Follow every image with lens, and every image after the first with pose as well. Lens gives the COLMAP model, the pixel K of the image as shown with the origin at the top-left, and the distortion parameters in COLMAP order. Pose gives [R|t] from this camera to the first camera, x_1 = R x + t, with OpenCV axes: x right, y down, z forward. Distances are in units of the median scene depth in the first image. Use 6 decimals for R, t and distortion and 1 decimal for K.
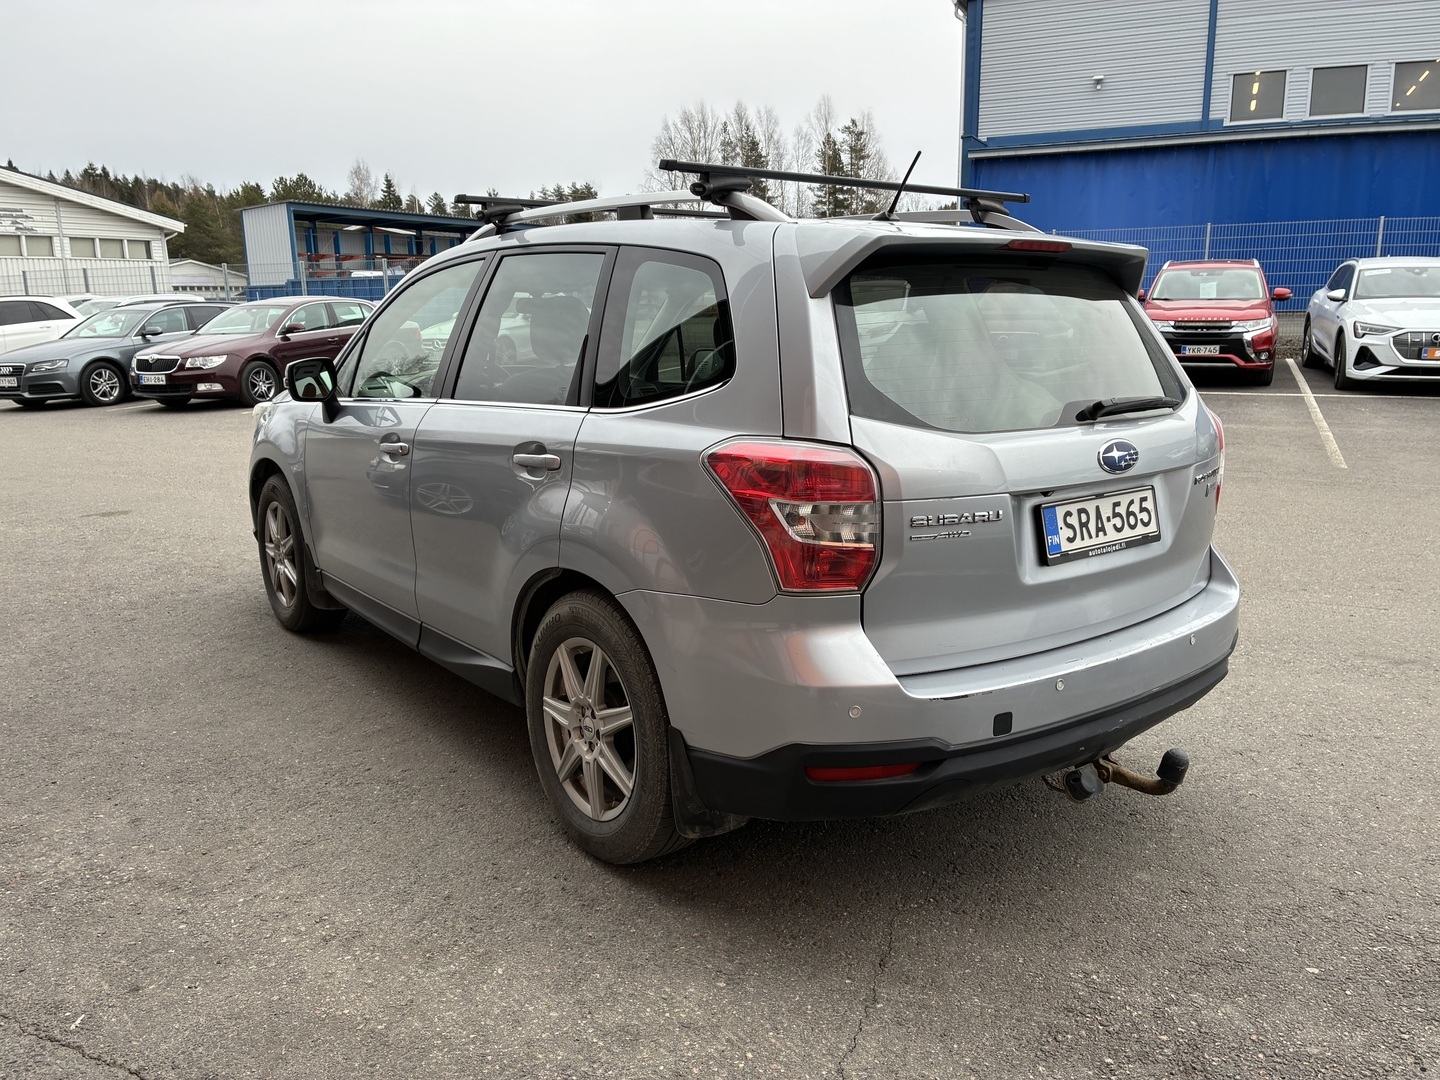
lens RADIAL K [[1122.9, 0, 720.1], [0, 1122.9, 544.8], [0, 0, 1]] dist [0.041632, -0.035958]
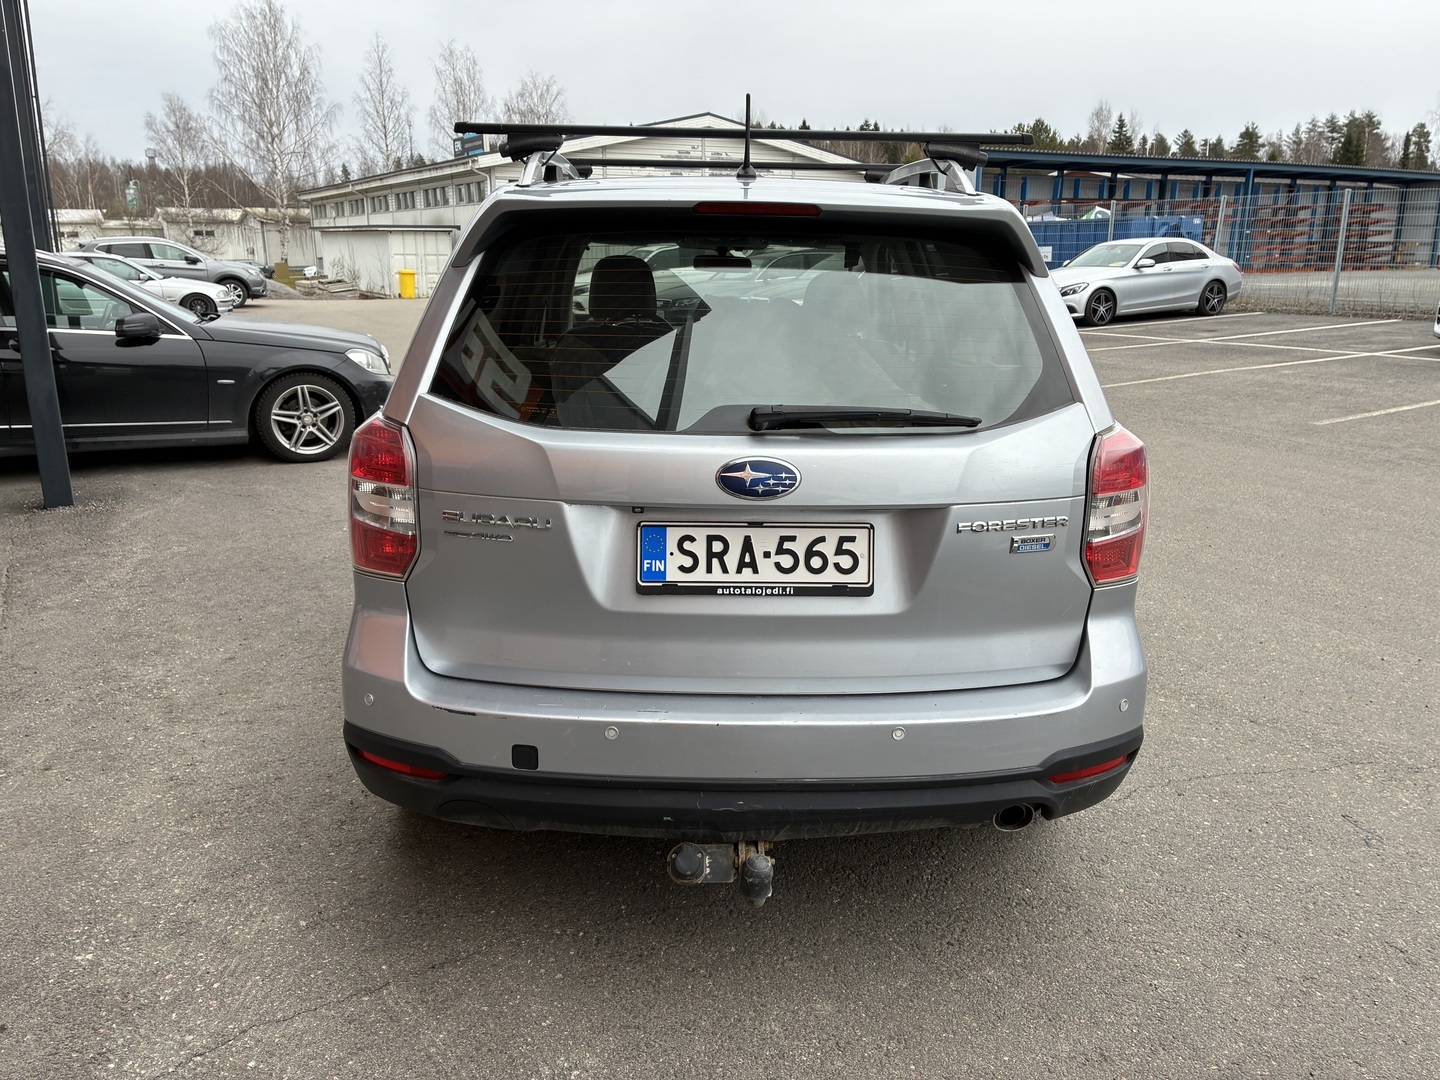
lens RADIAL K [[1122.9, 0, 721.5], [0, 1122.9, 535.9], [0, 0, 1]] dist [0.041632, -0.035958]
pose [[0.804005, 0.162659, -0.571942, 0.767883], [-0.140184, 0.986596, 0.083522, -0.097513], [0.577862, 0.013025, 0.816031, 0.326535]]
